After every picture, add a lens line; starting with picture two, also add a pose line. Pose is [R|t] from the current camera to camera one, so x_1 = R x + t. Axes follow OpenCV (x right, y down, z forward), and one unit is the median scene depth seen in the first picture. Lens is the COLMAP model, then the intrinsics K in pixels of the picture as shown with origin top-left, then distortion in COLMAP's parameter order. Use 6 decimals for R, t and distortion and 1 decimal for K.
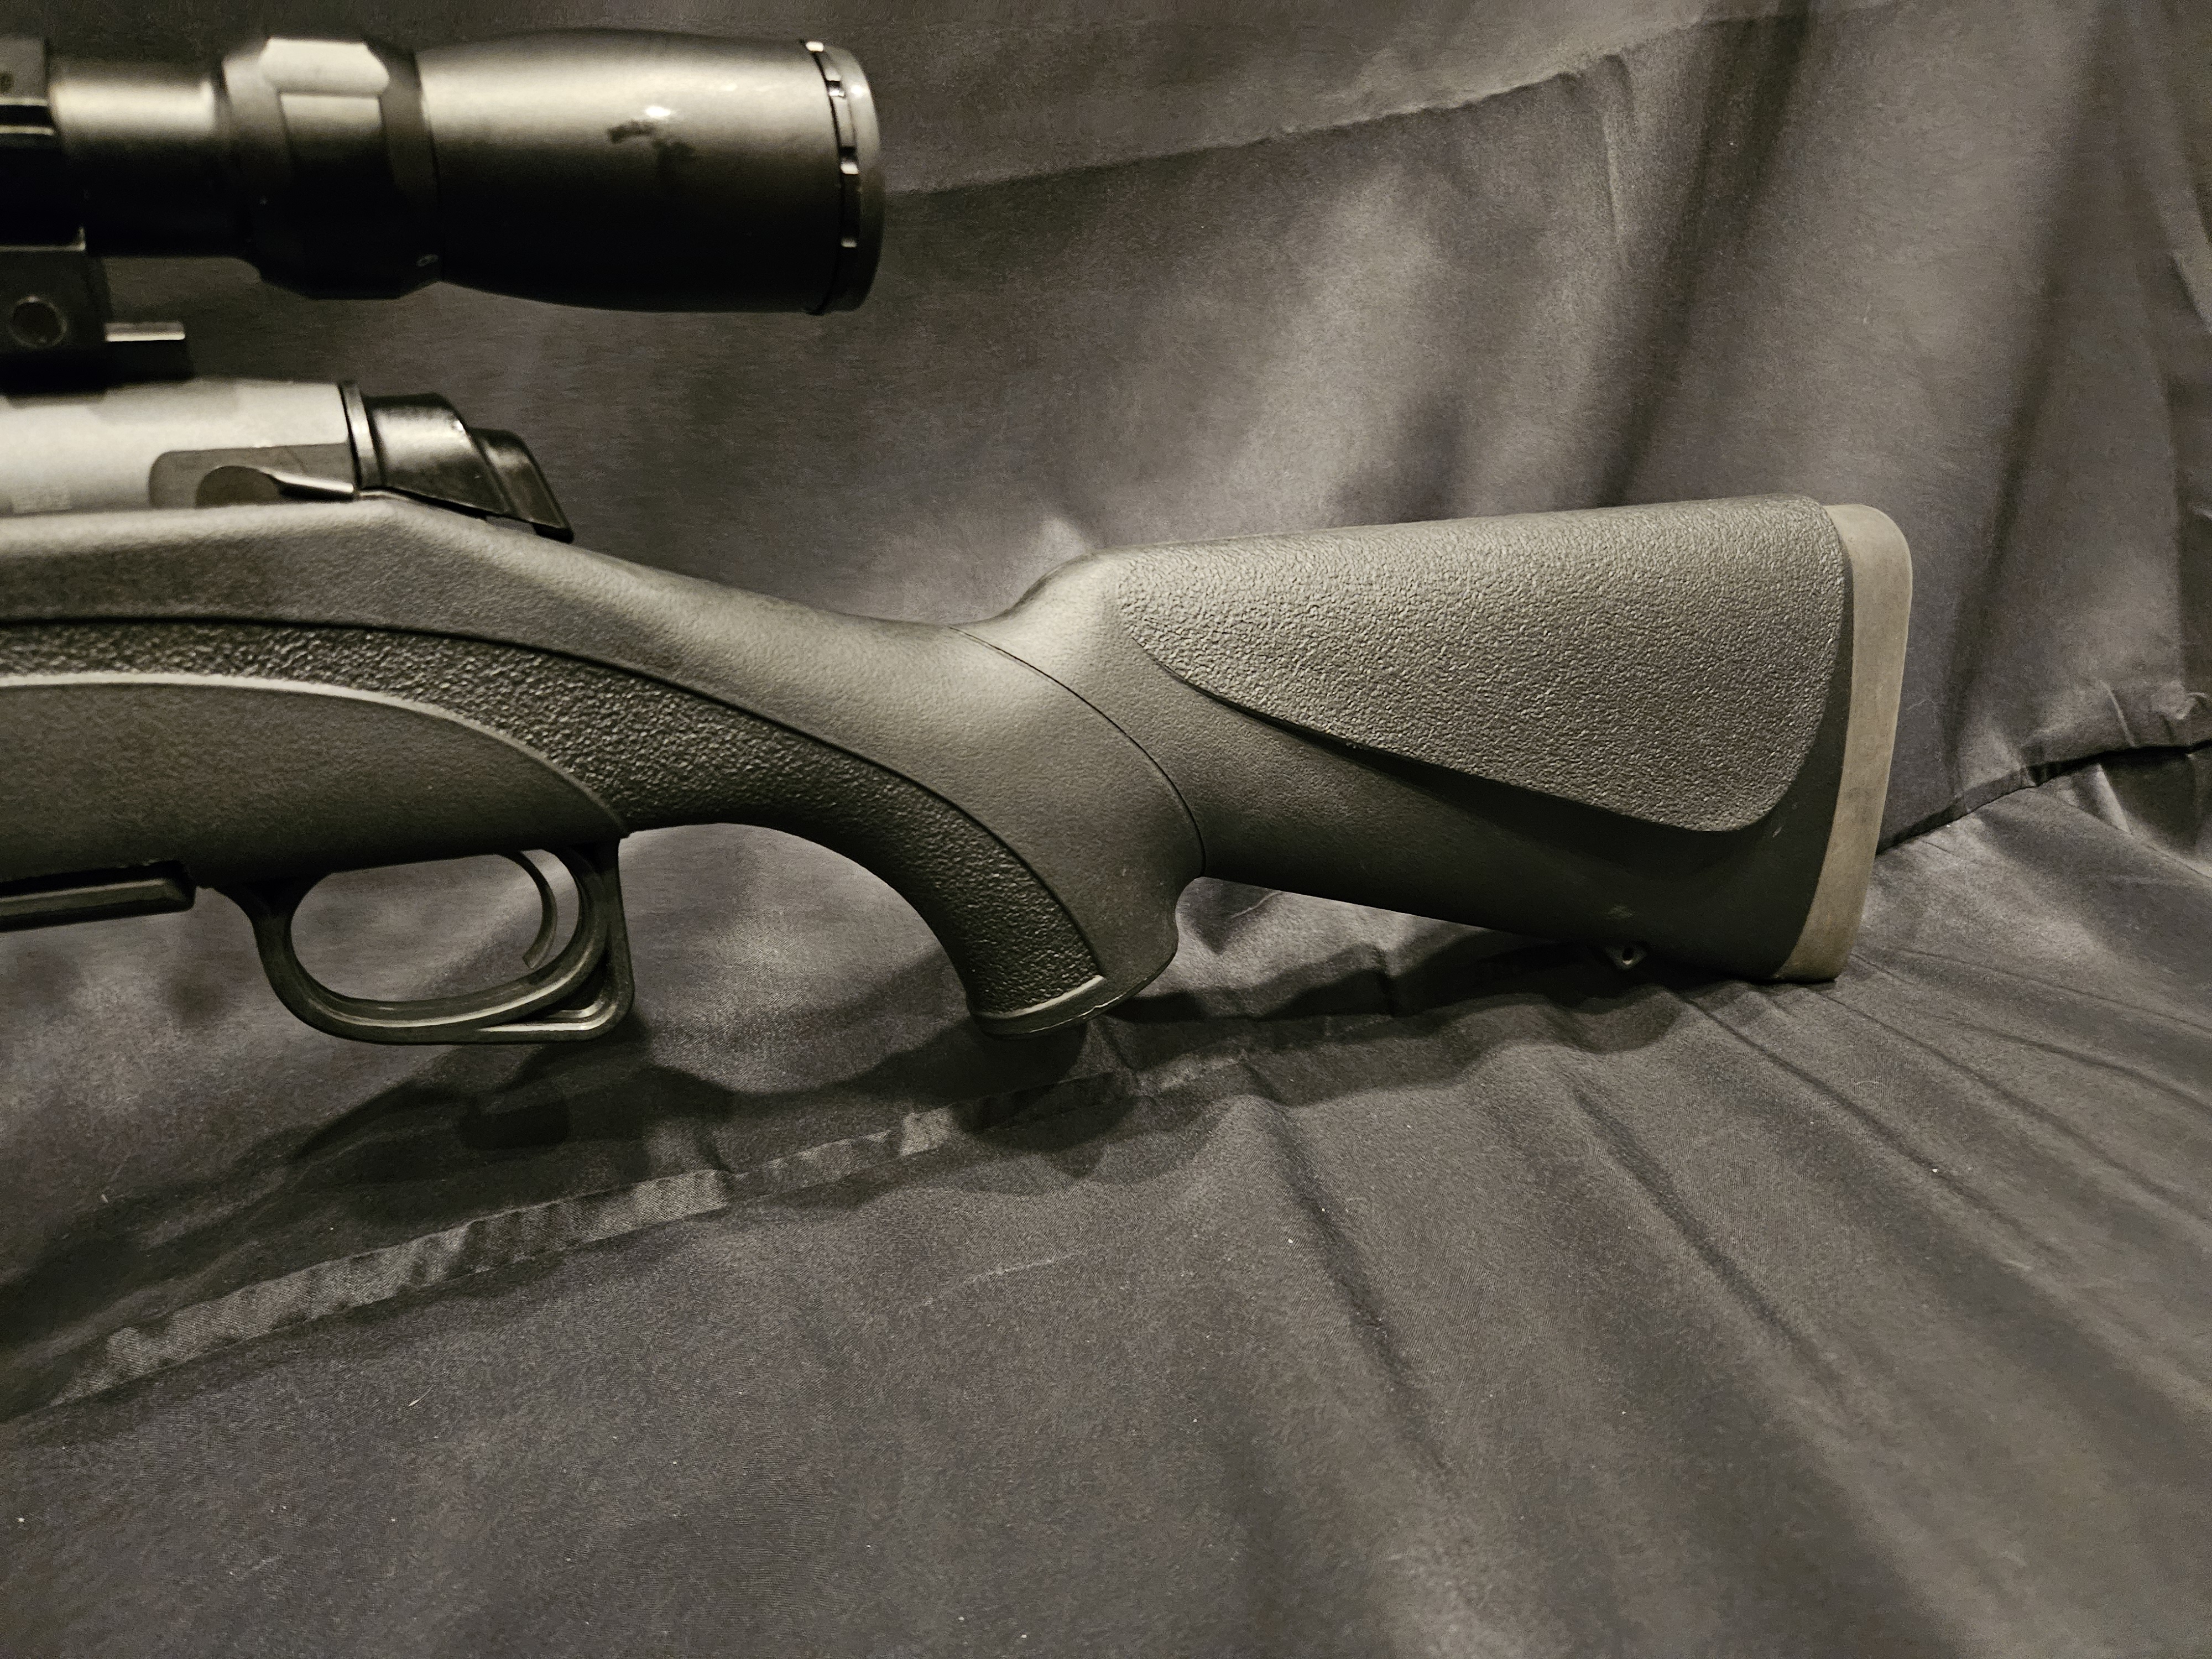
lens RADIAL K [[1516.0, 0, 1115.9], [0, 1516.0, 830.2], [0, 0, 1]] dist [0.051967, -0.047679]
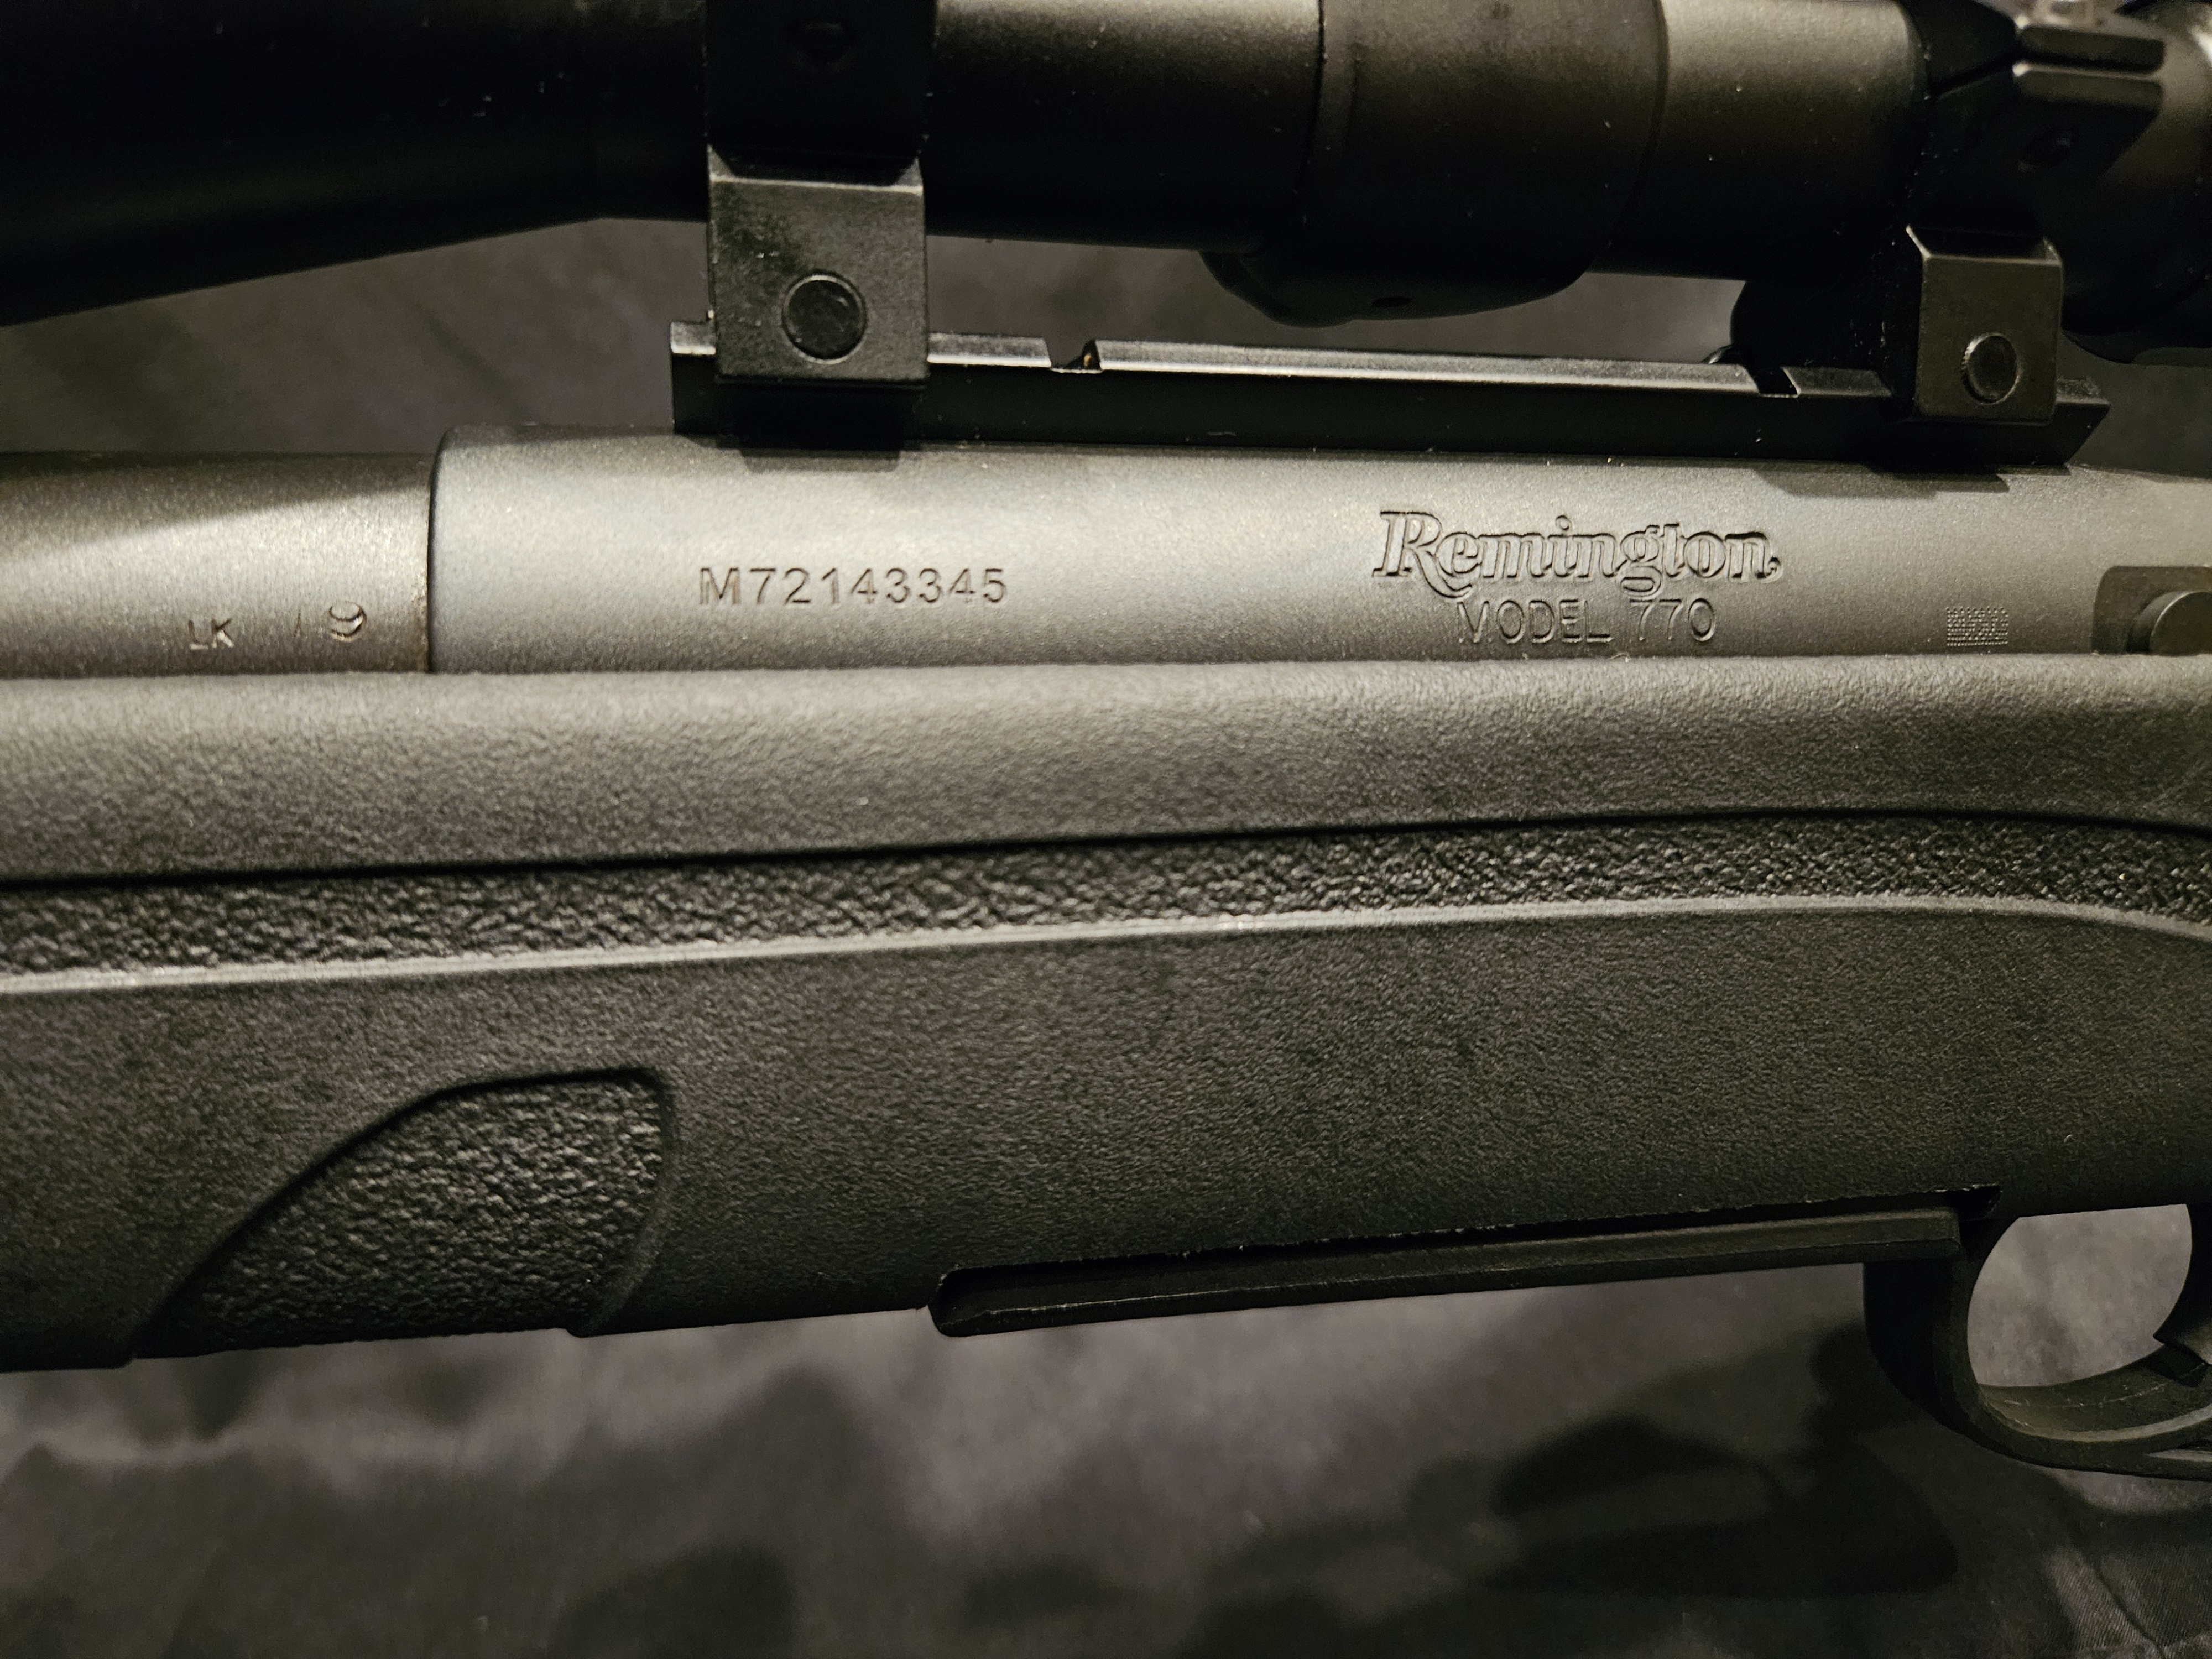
lens RADIAL K [[1560.6, 0, 1106.0], [0, 1560.6, 829.5], [0, 0, 1]] dist [-0.012028, -0.006905]
pose [[0.965967, 0.077877, -0.246663, -0.461536], [-0.105929, 0.989070, -0.102561, -0.012583], [0.235980, 0.125199, 0.963659, 0.149896]]
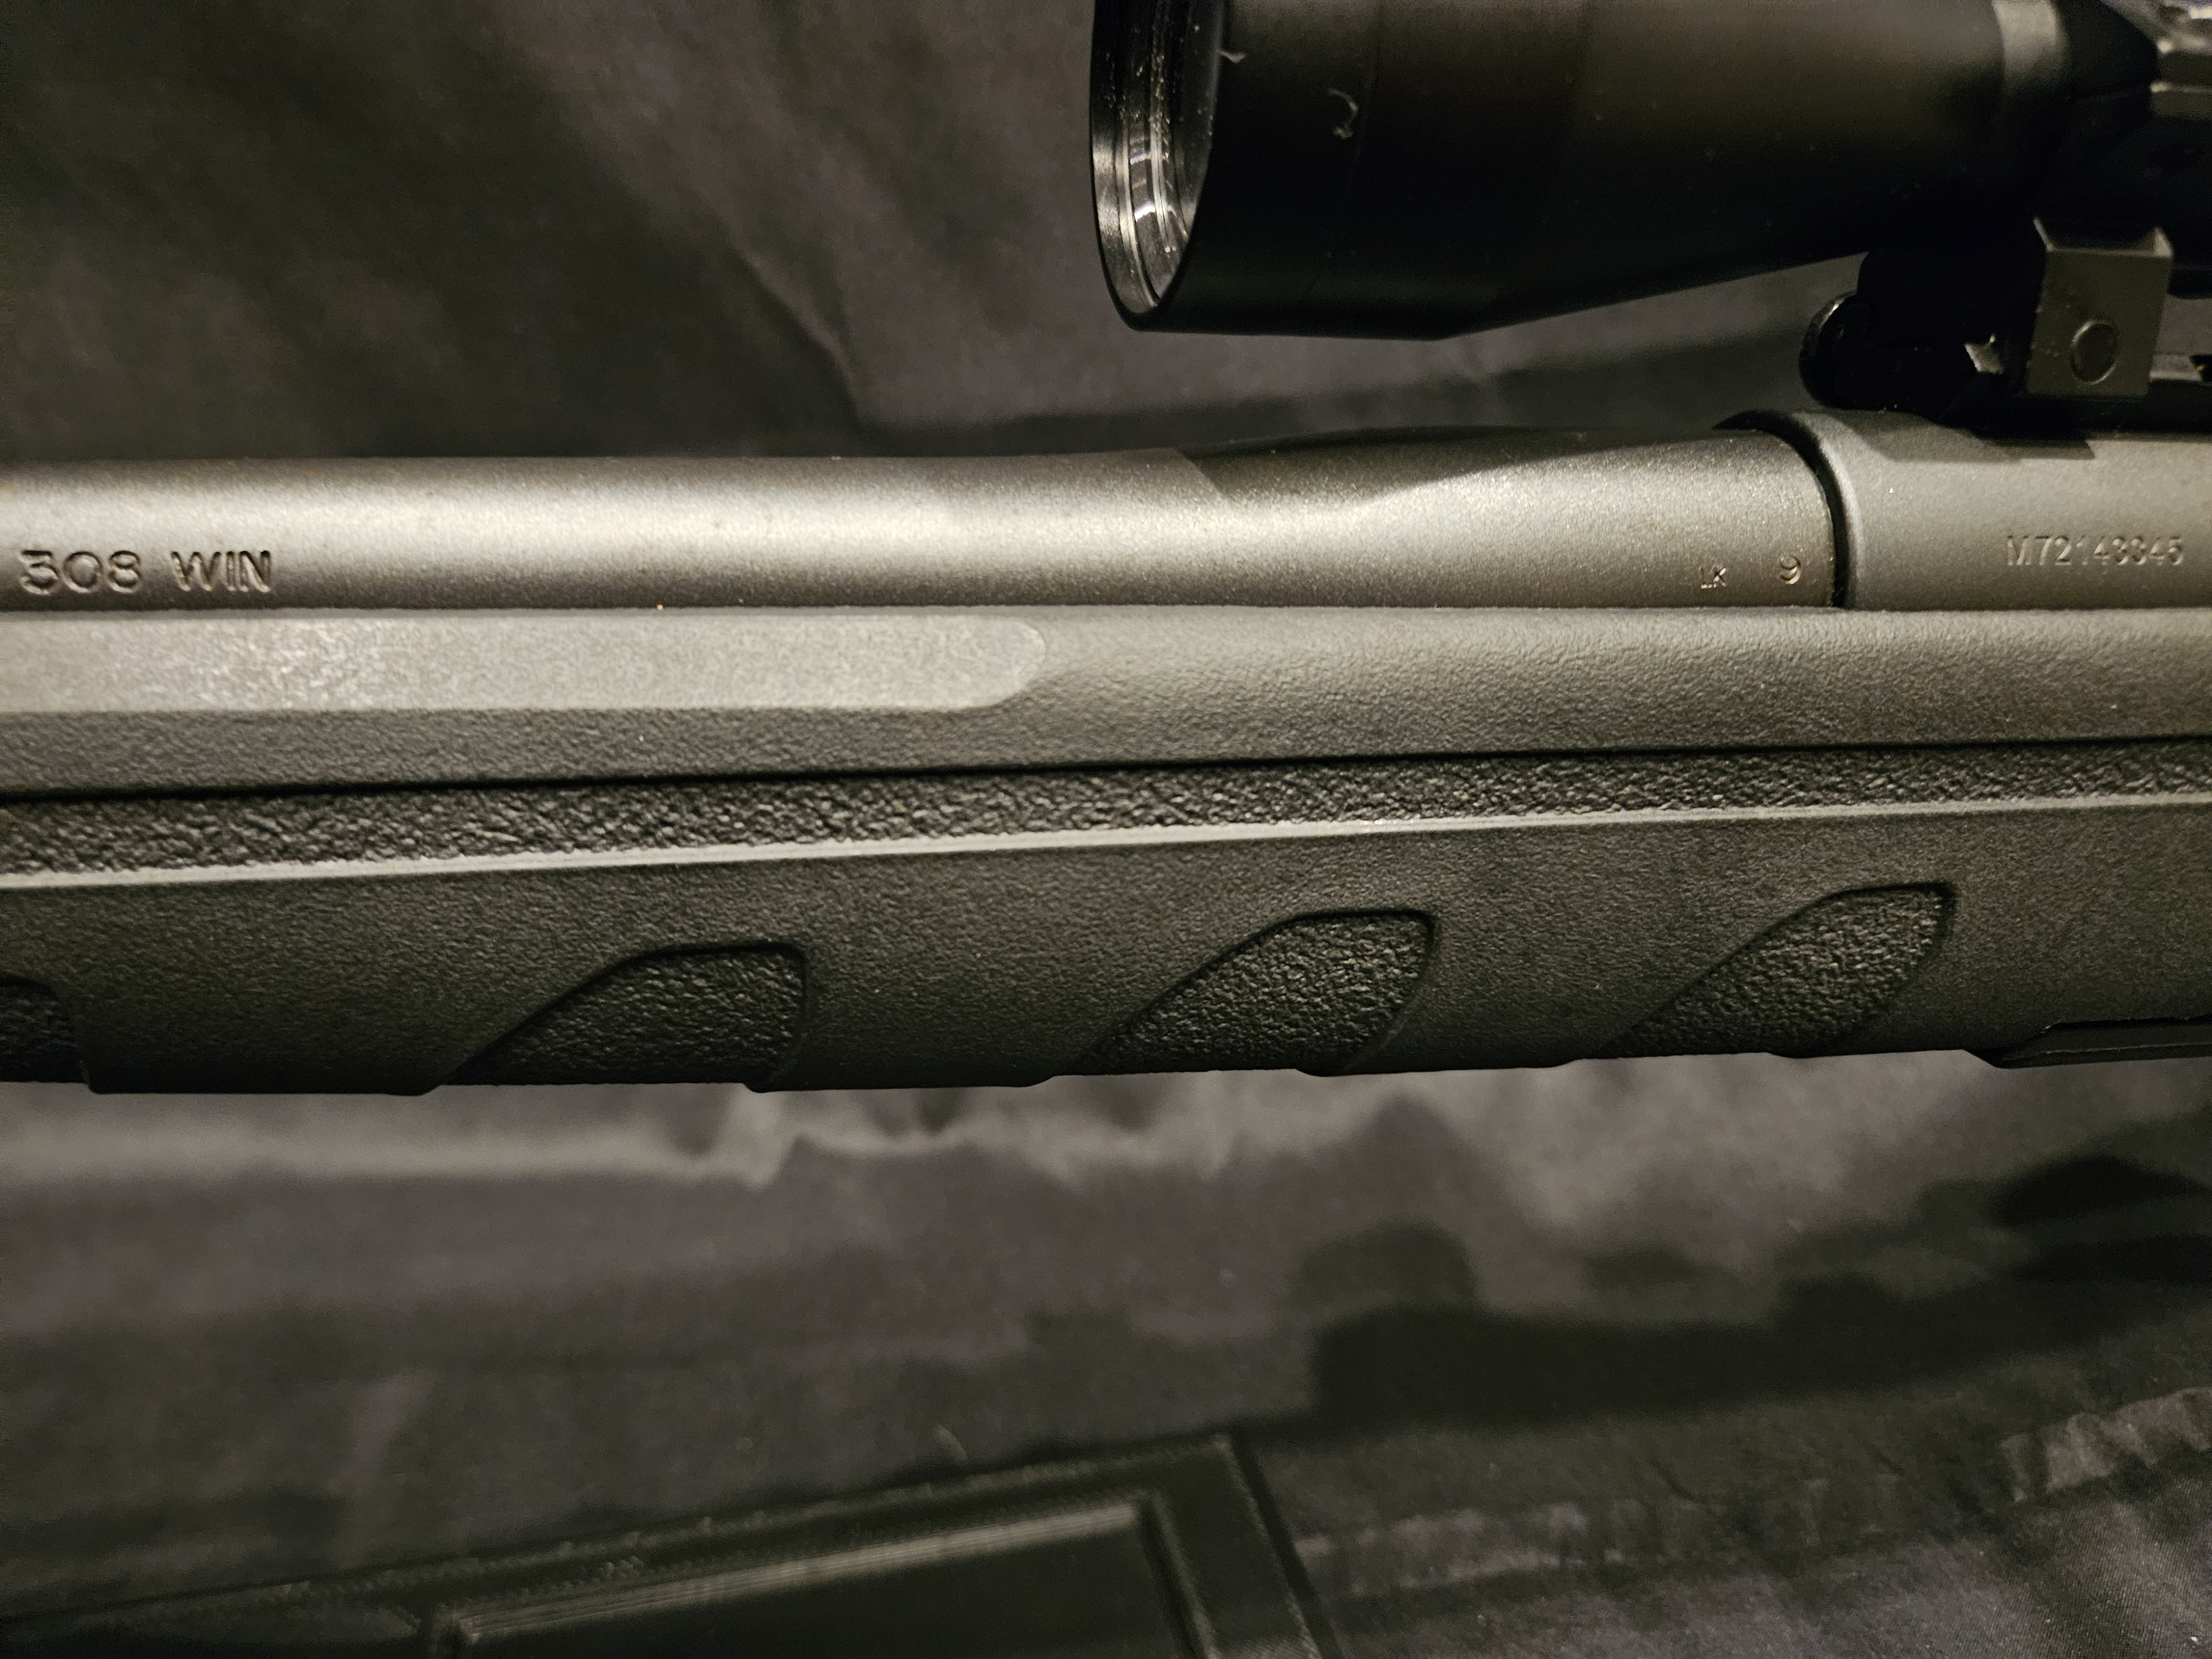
lens RADIAL K [[1562.0, 0, 1129.3], [0, 1562.0, 838.9], [0, 0, 1]] dist [-0.007516, -0.002078]
pose [[0.961209, 0.152769, -0.229648, -0.715178], [-0.143882, 0.988062, 0.055058, 0.006335], [0.235318, -0.019880, 0.971715, -0.041308]]
